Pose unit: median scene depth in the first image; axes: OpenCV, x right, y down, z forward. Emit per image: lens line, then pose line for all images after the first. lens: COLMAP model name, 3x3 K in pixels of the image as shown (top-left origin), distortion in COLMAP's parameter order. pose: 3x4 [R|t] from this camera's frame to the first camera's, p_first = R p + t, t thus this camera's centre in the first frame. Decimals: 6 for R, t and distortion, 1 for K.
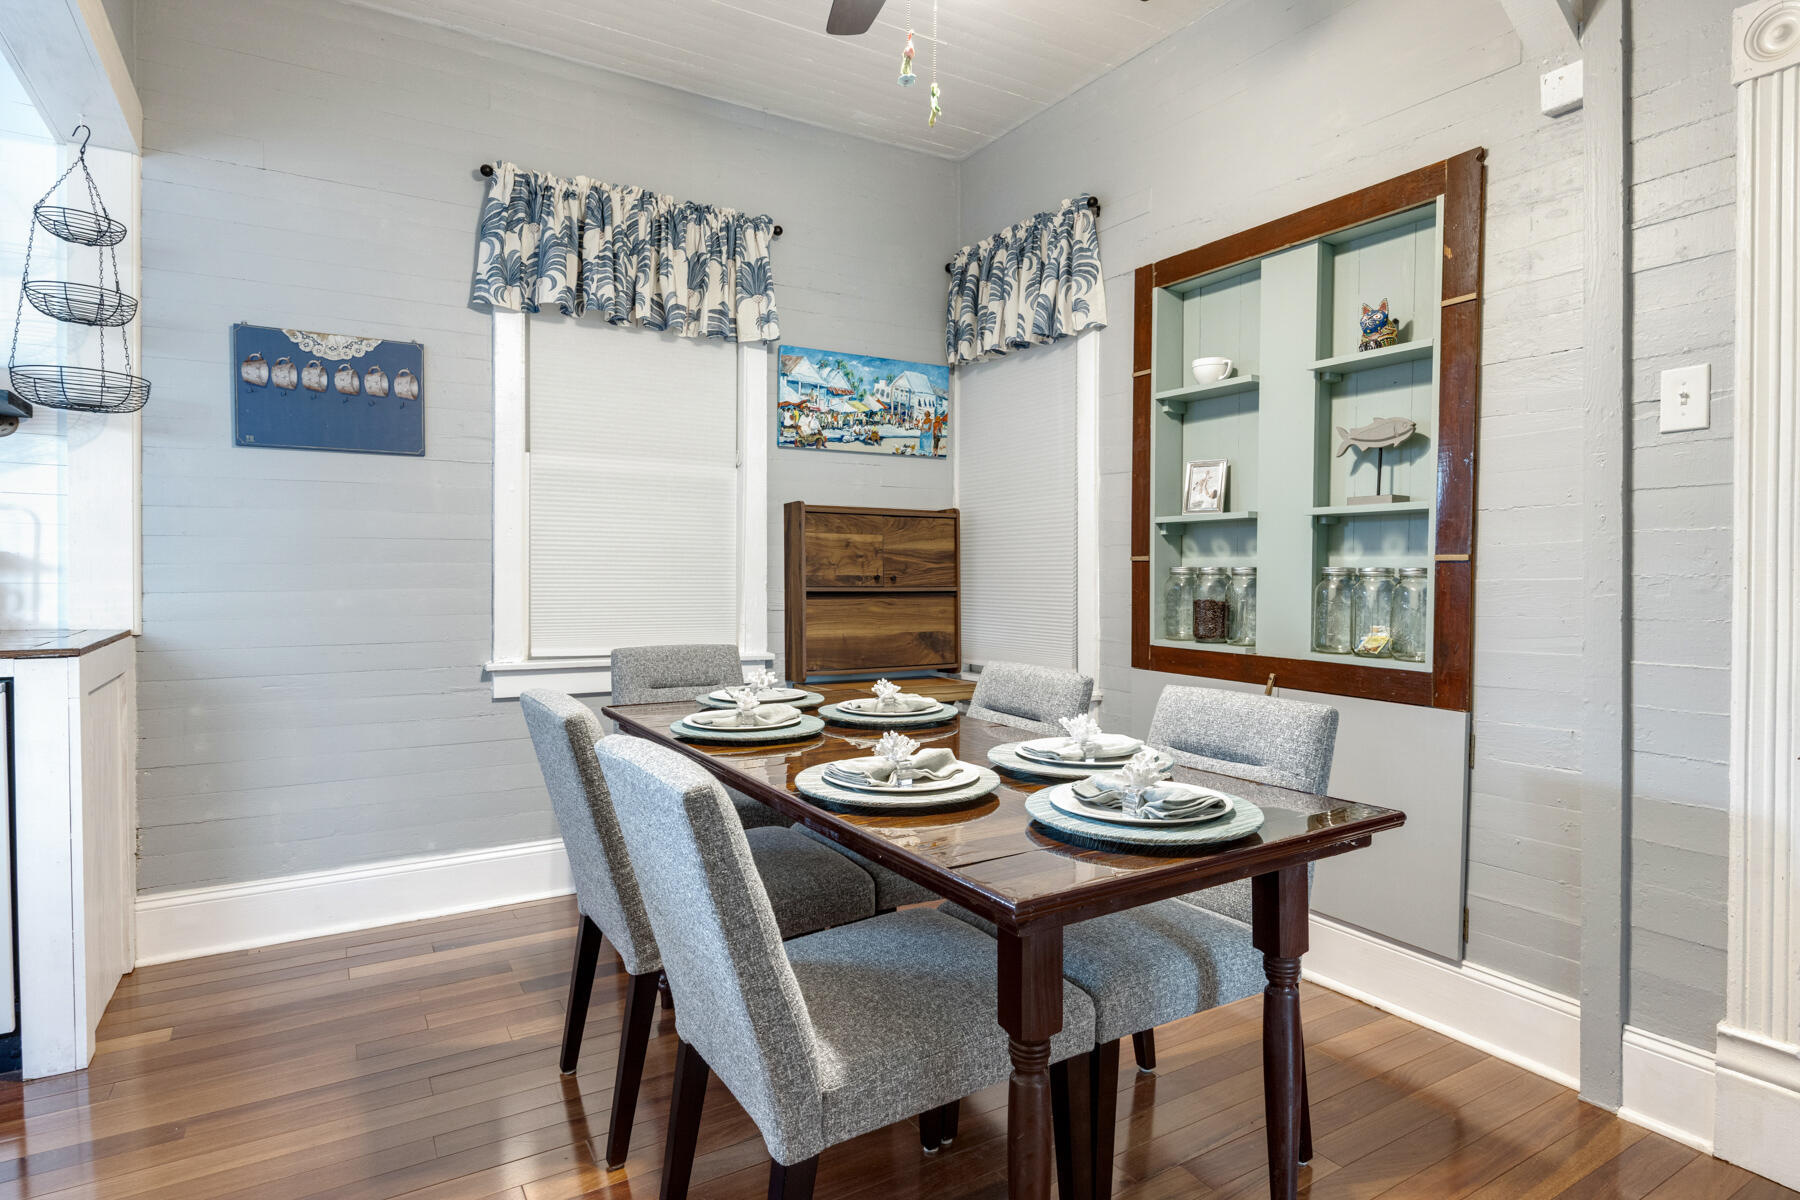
lens RADIAL K [[988.1, 0, 896.7], [0, 988.1, 578.2], [0, 0, 1]] dist [-0.000148, 0.001053]
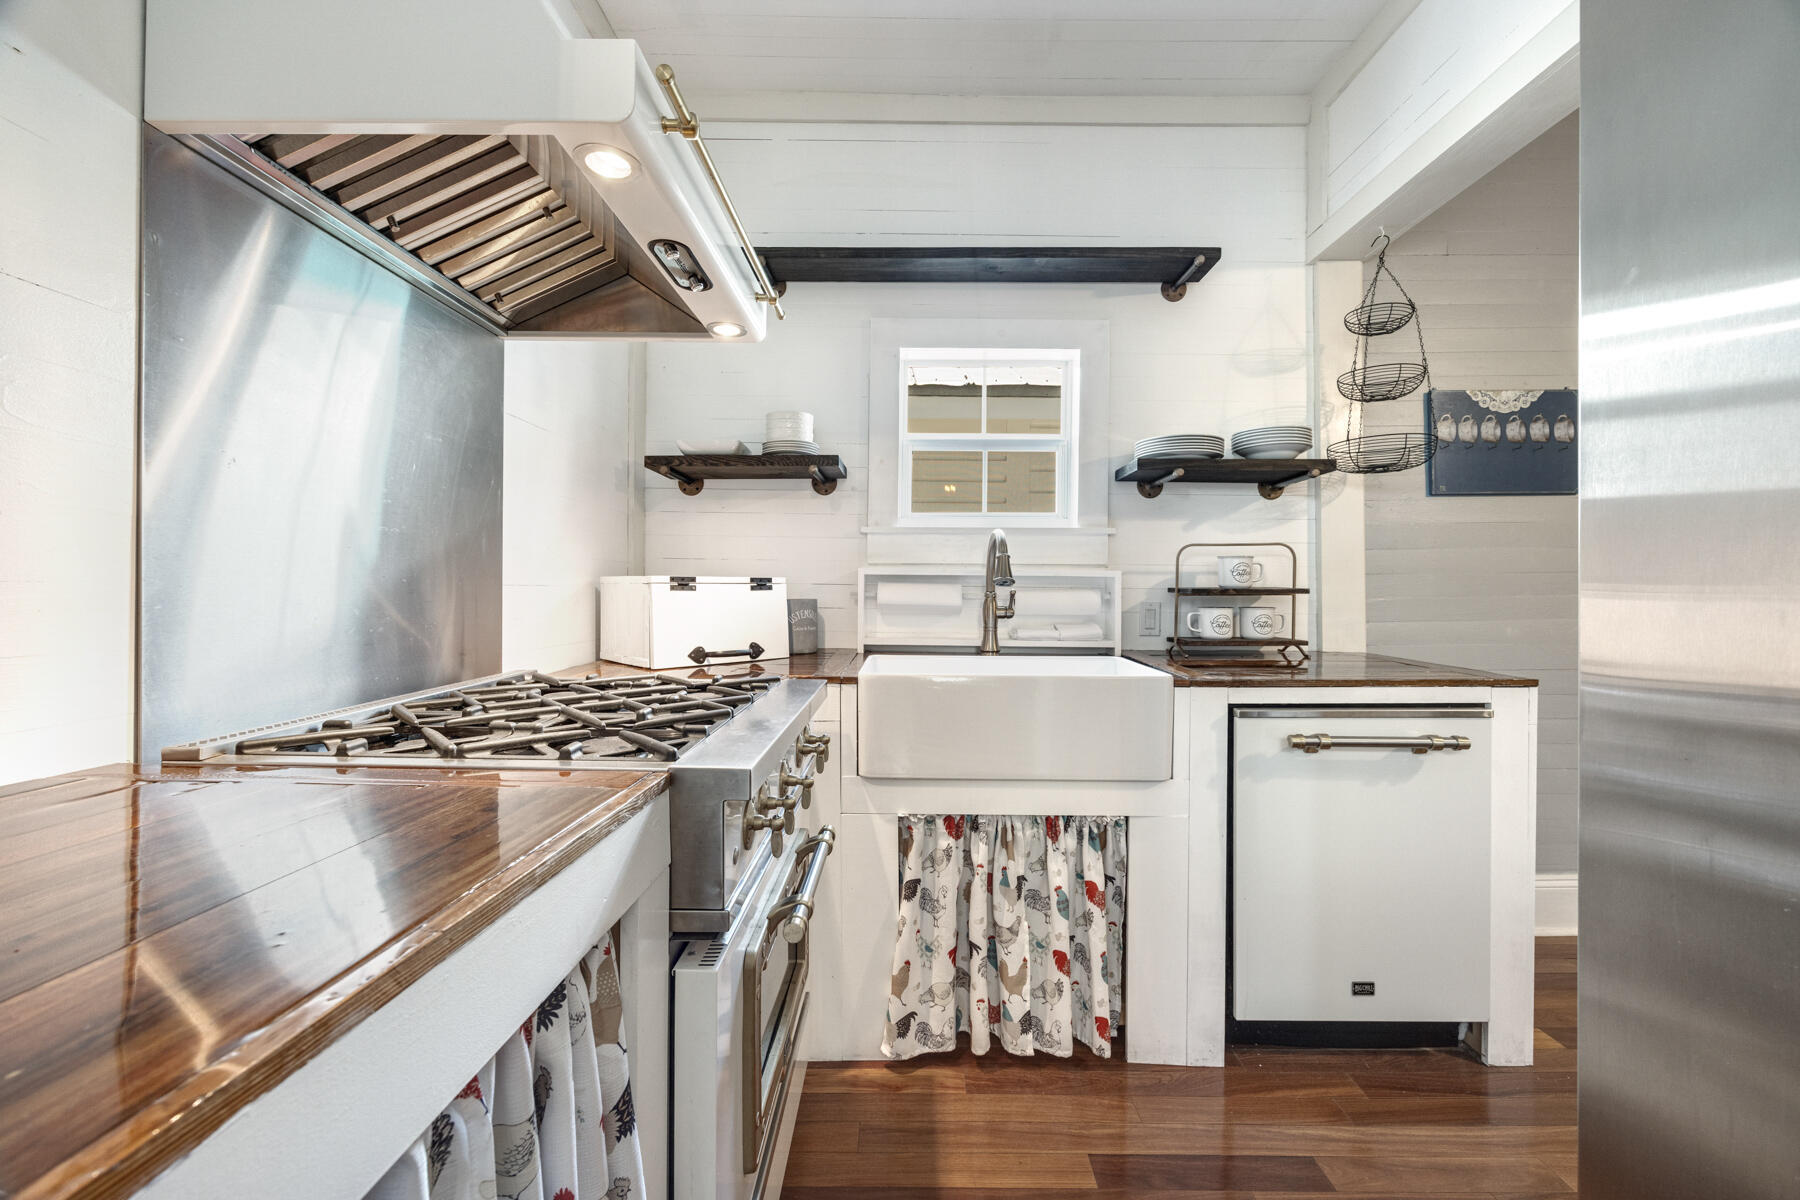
lens RADIAL K [[695.0, 0, 908.4], [0, 695.0, 592.9], [0, 0, 1]] dist [-0.004988, -0.000188]
pose [[0.852112, -0.008214, -0.523295, -0.636901], [0.003485, 0.999944, -0.010020, -0.011392], [0.523348, 0.006714, 0.852092, -0.010336]]
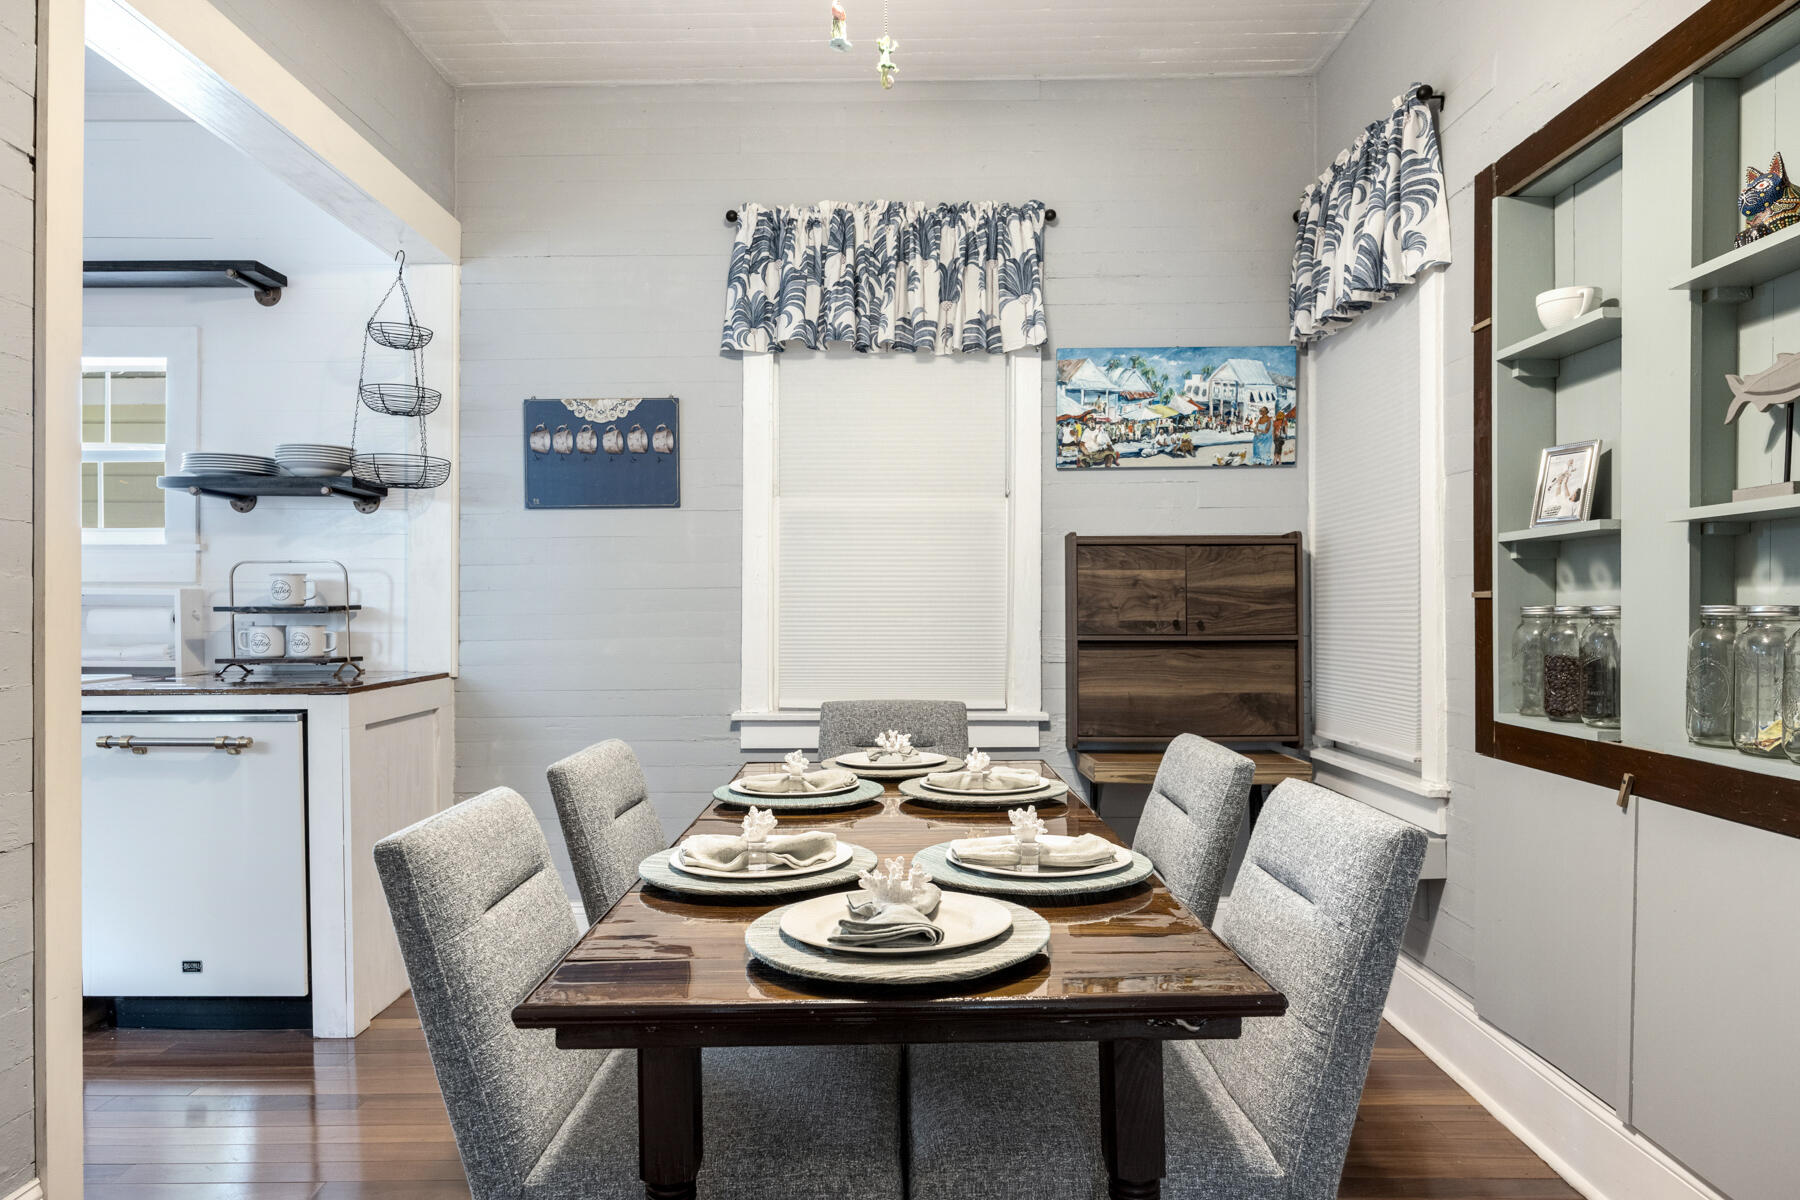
lens RADIAL K [[1144.5, 0, 881.3], [0, 1144.5, 609.9], [0, 0, 1]] dist [-0.003321, 0.000164]
pose [[0.847676, -0.011009, -0.530400, 0.293438], [0.005919, 0.999919, -0.011295, -0.002527], [0.530481, 0.006435, 0.847672, 0.098554]]
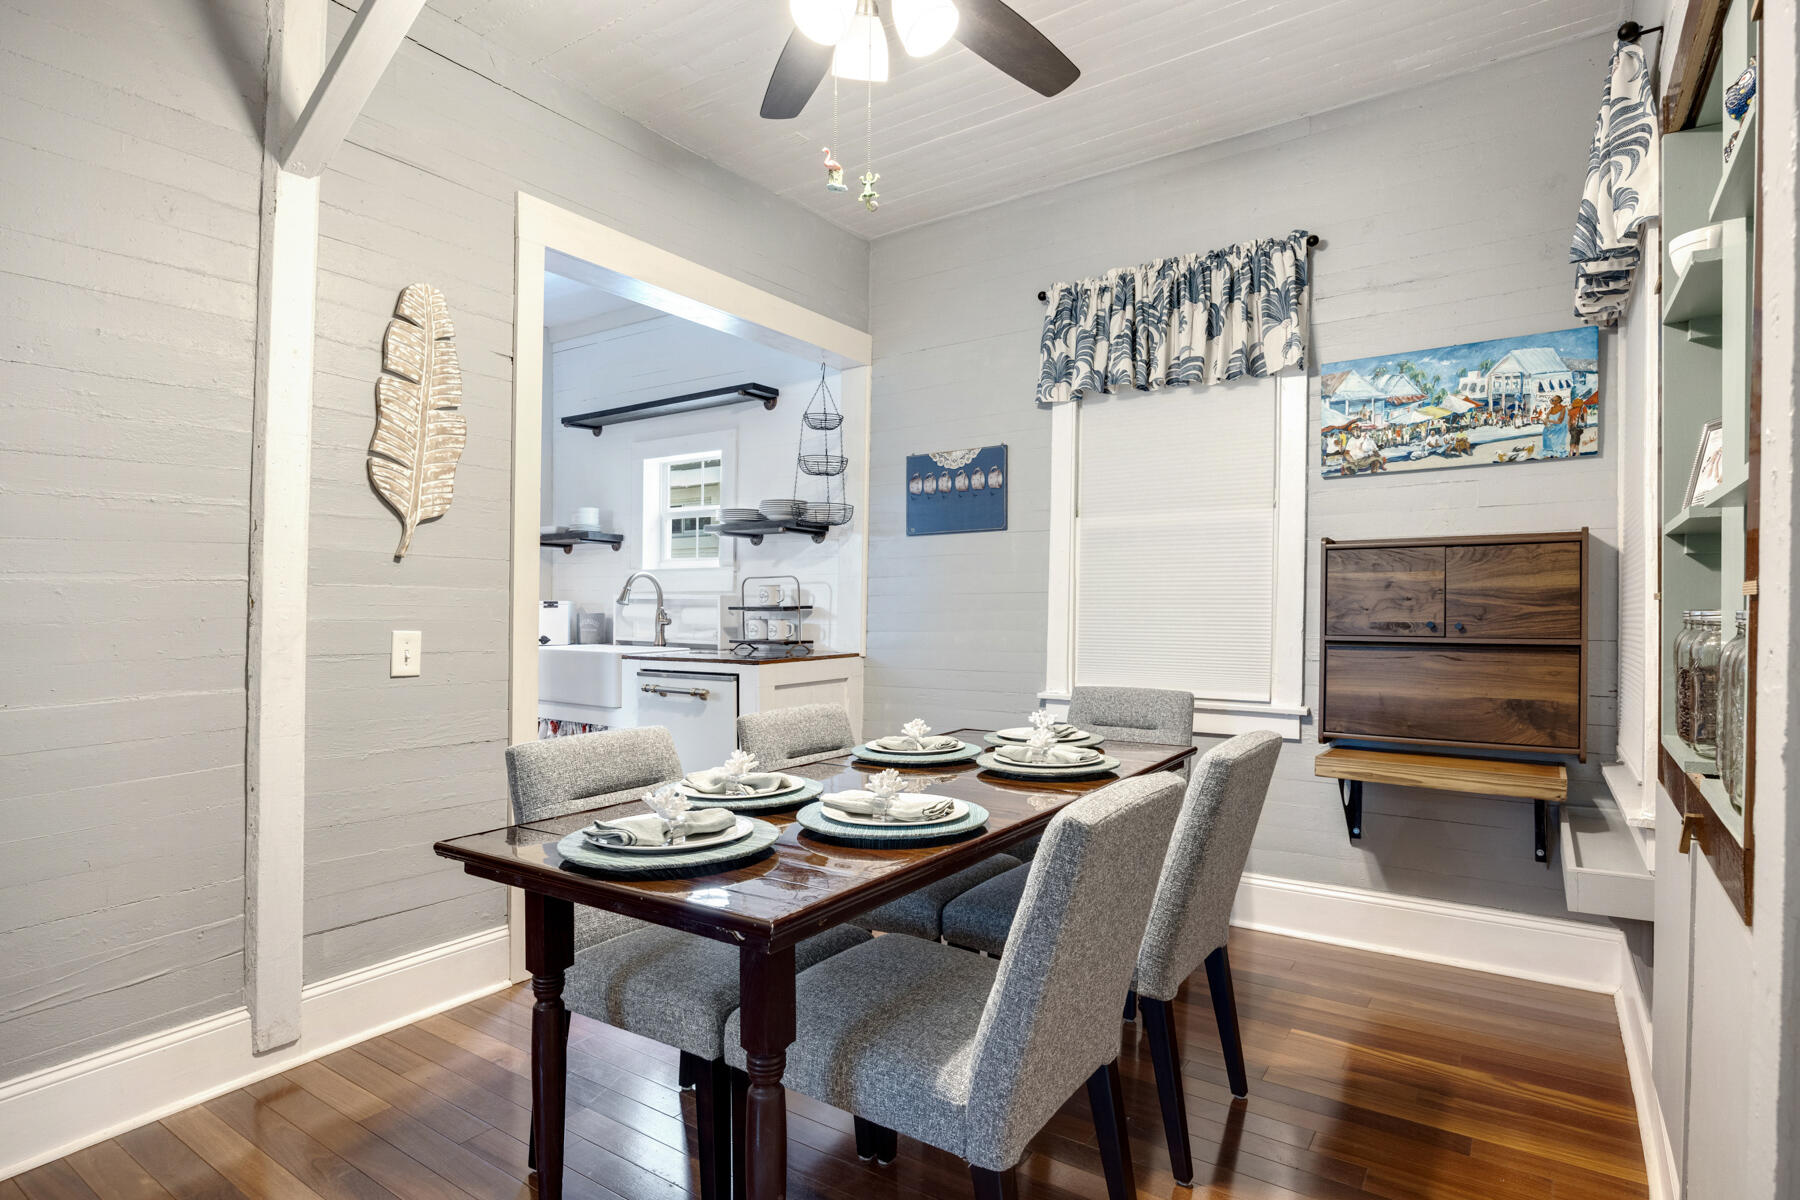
lens RADIAL K [[928.5, 0, 900.9], [0, 928.5, 604.2], [0, 0, 1]] dist [-0.007028, -0.000560]
pose [[0.407114, -0.013111, -0.913283, 0.531257], [-0.004282, 0.999859, -0.016263, -0.003851], [0.913367, 0.010531, 0.407000, 0.336237]]
